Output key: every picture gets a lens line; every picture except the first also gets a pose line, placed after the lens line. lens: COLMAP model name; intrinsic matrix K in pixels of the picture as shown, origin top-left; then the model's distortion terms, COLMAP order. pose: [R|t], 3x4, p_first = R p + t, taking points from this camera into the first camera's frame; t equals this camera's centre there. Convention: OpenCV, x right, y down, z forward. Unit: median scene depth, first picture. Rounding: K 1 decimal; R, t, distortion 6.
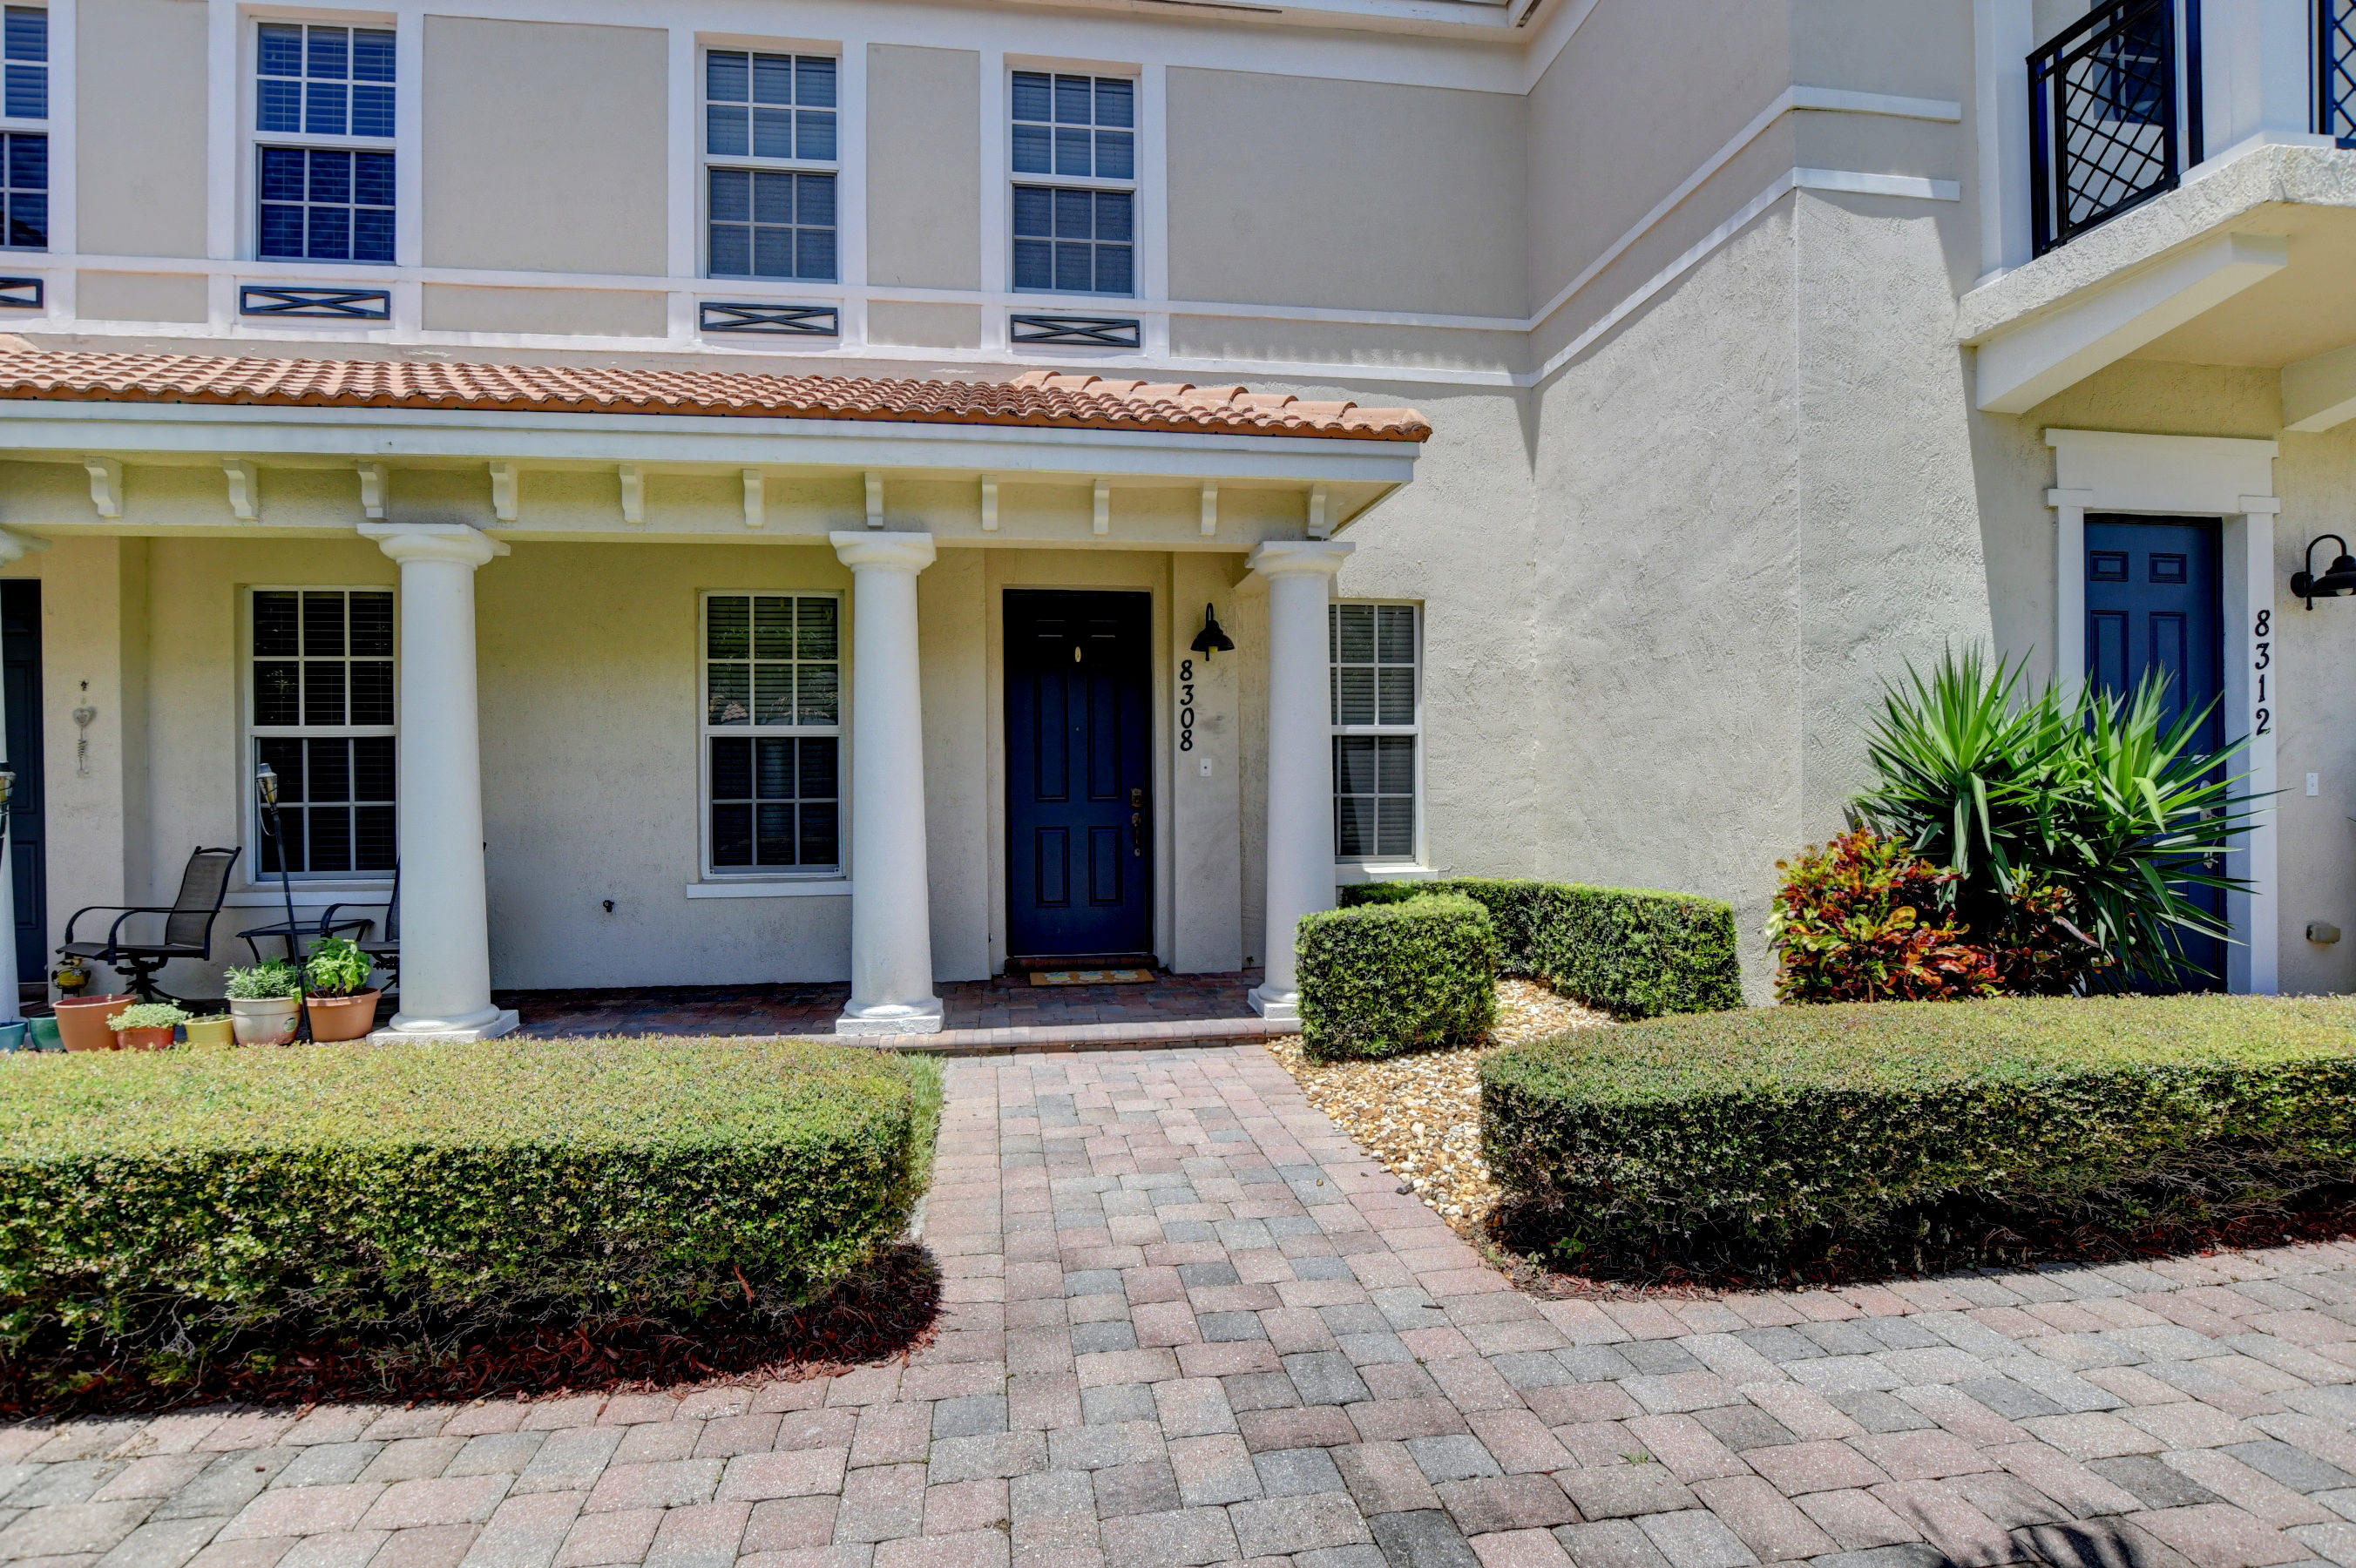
lens RADIAL K [[1168.2, 0, 1166.0], [0, 1168.2, 793.8], [0, 0, 1]] dist [-0.021935, 0.001699]
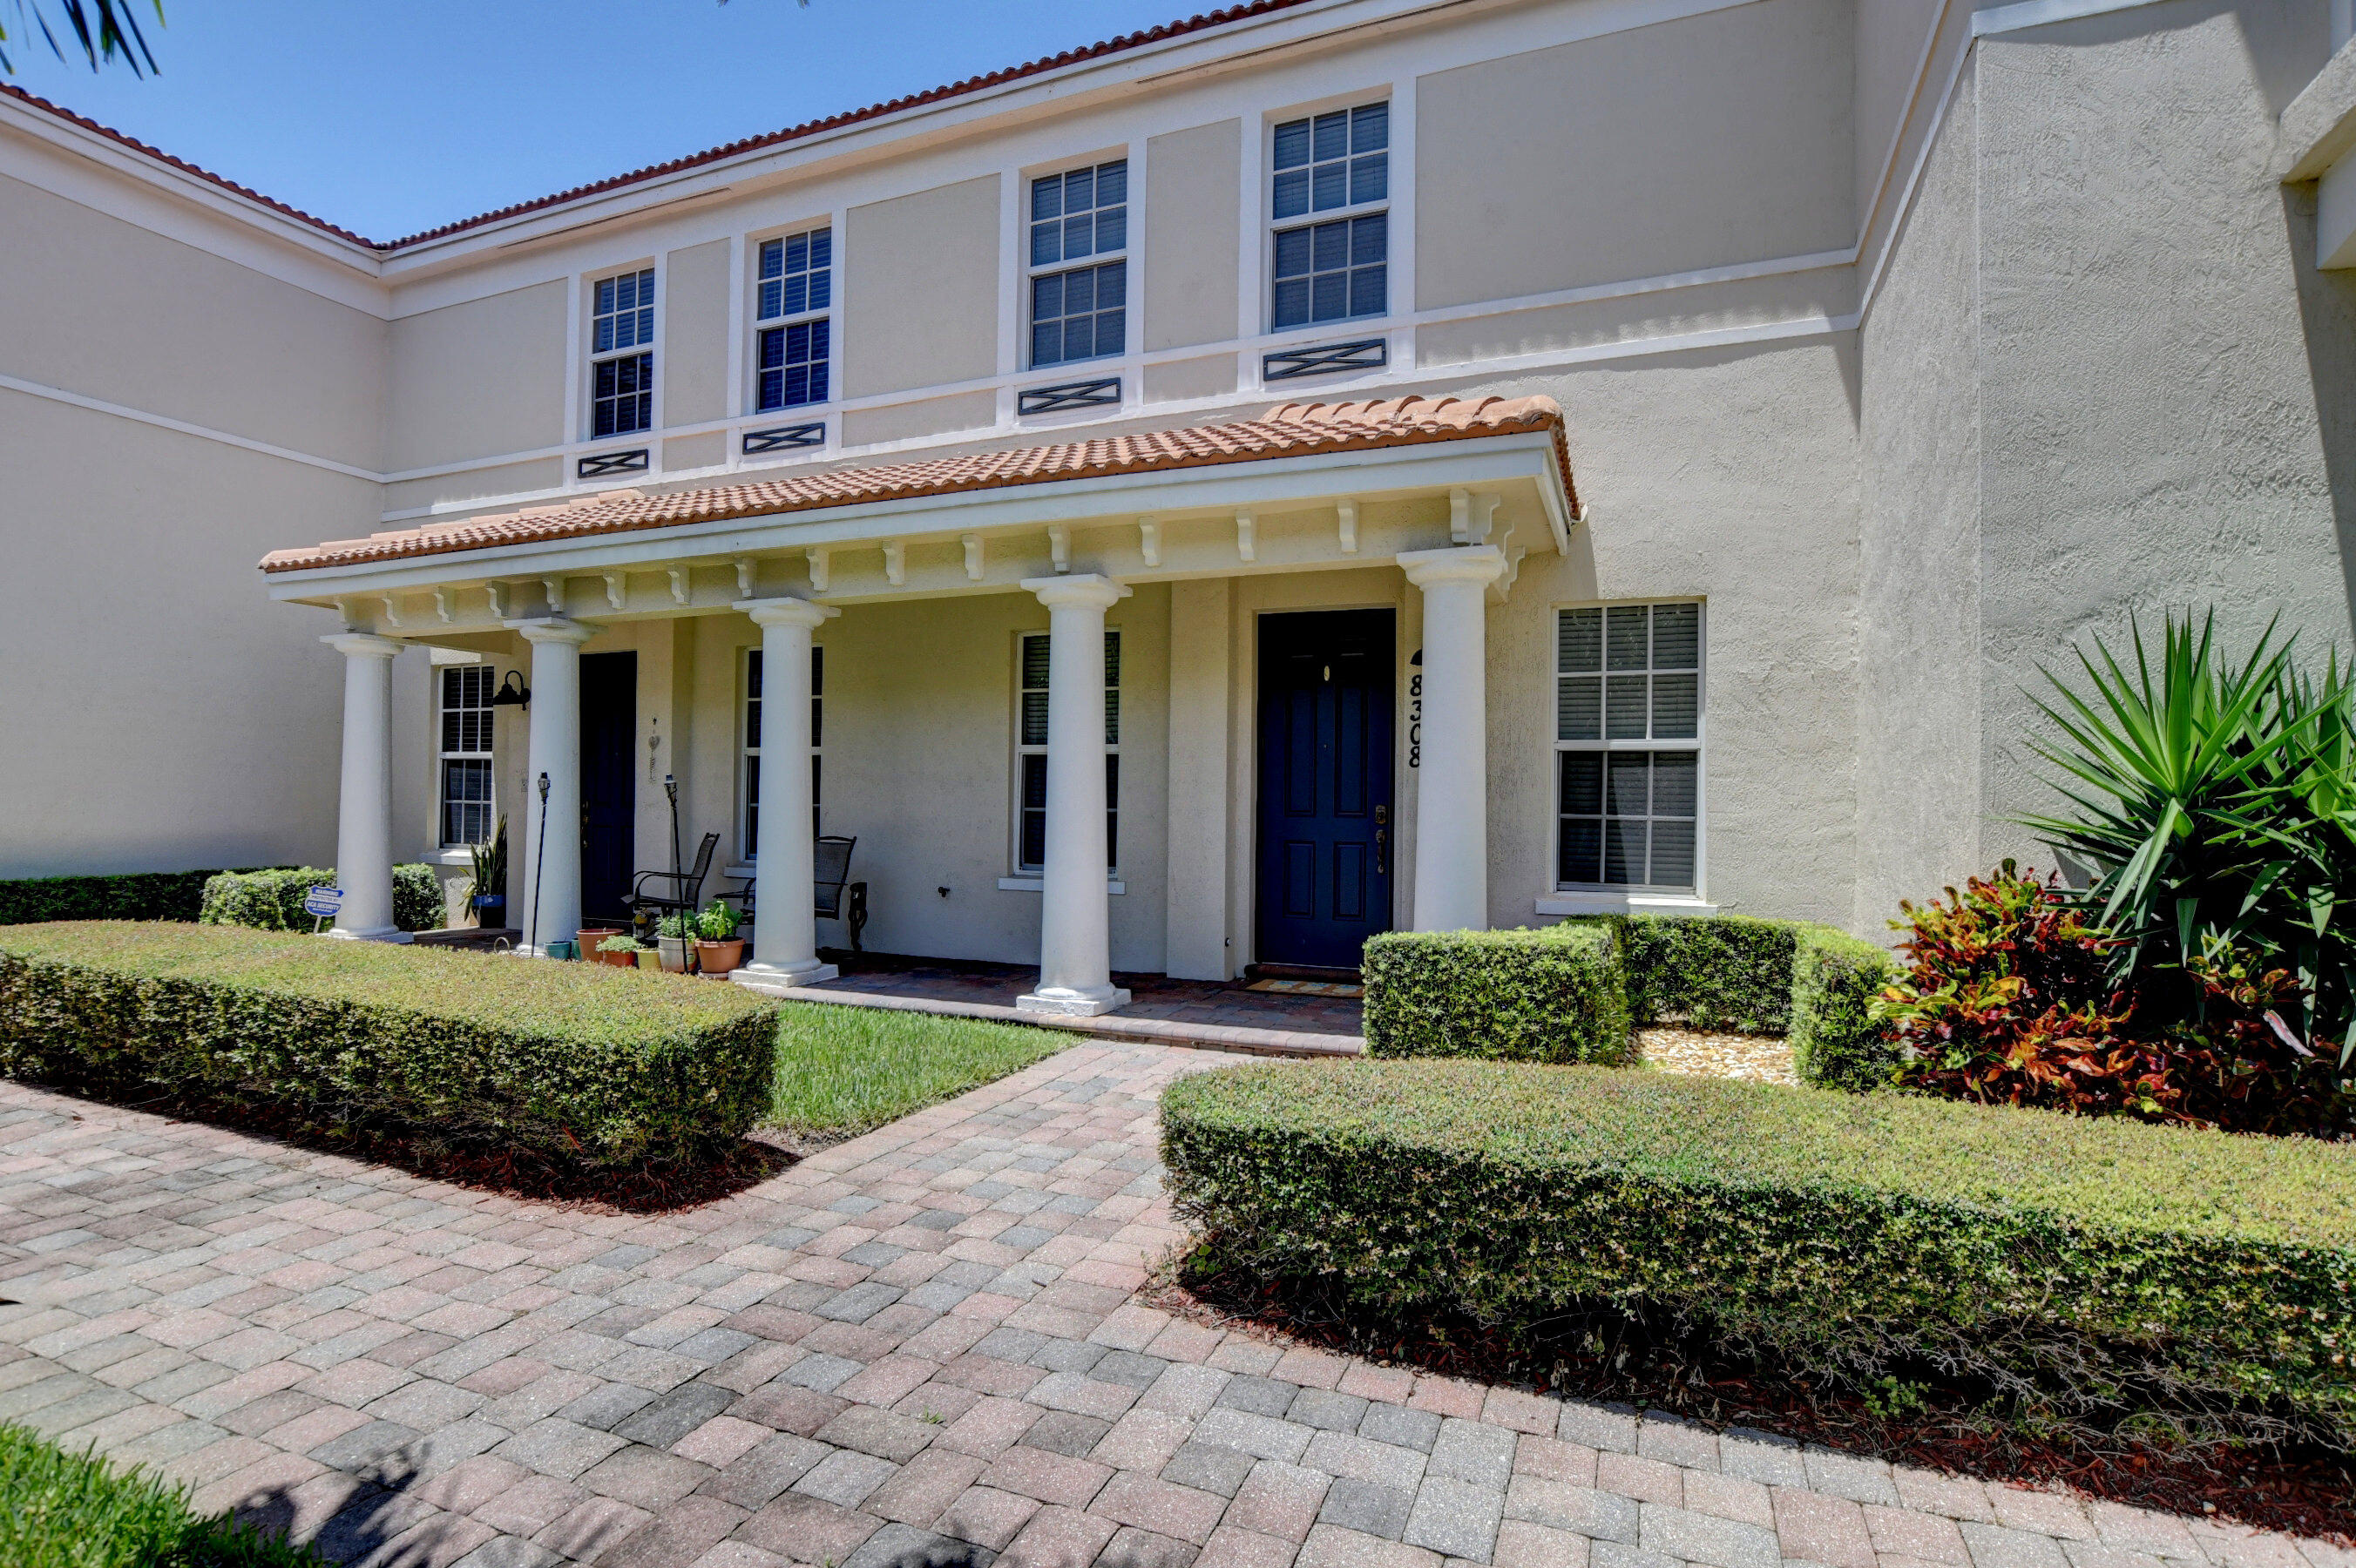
lens RADIAL K [[1168.2, 0, 1166.0], [0, 1168.2, 793.8], [0, 0, 1]] dist [-0.021935, 0.001699]
pose [[0.856409, 0.013537, -0.516120, 0.445680], [-0.021443, 0.999726, -0.009359, -0.001033], [0.515852, 0.019082, 0.856465, 0.067986]]
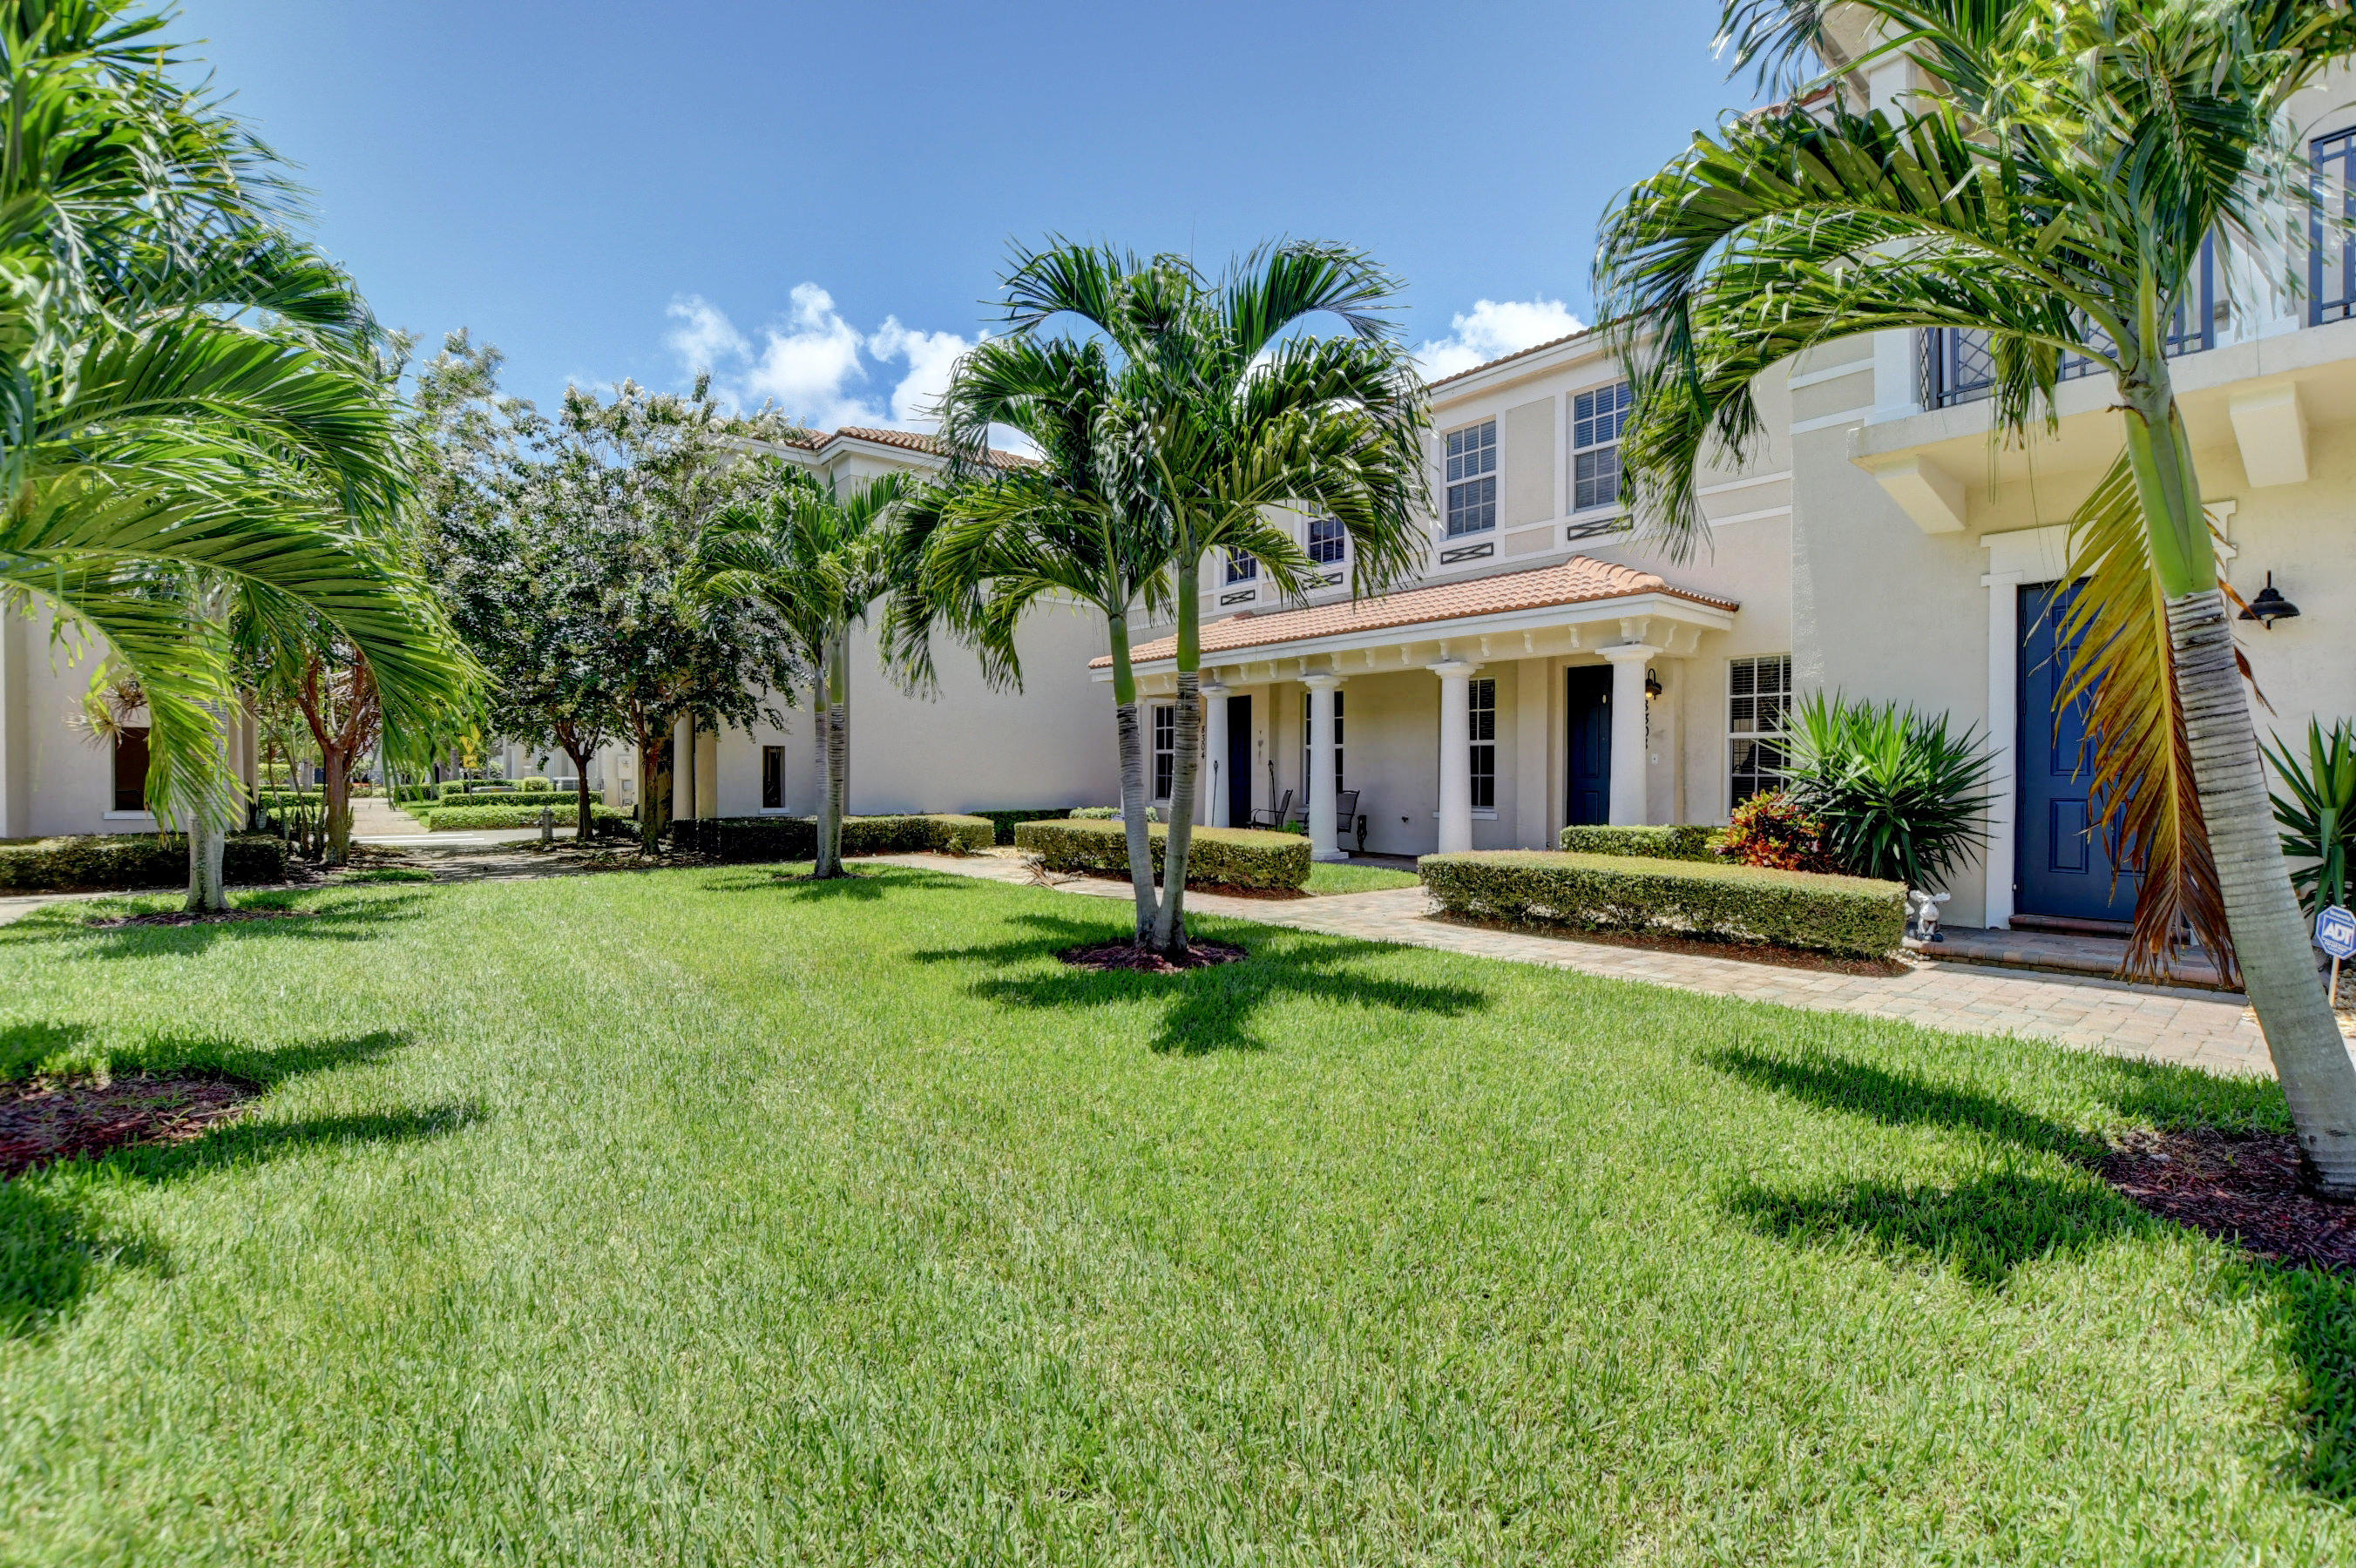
lens RADIAL K [[1027.7, 0, 1171.1], [0, 1027.7, 791.1], [0, 0, 1]] dist [-0.026566, 0.000429]
pose [[0.515483, 0.021137, -0.856639, 1.296201], [-0.011783, 0.999776, 0.017578, 0.010179], [0.856819, 0.001032, 0.515617, -0.584318]]
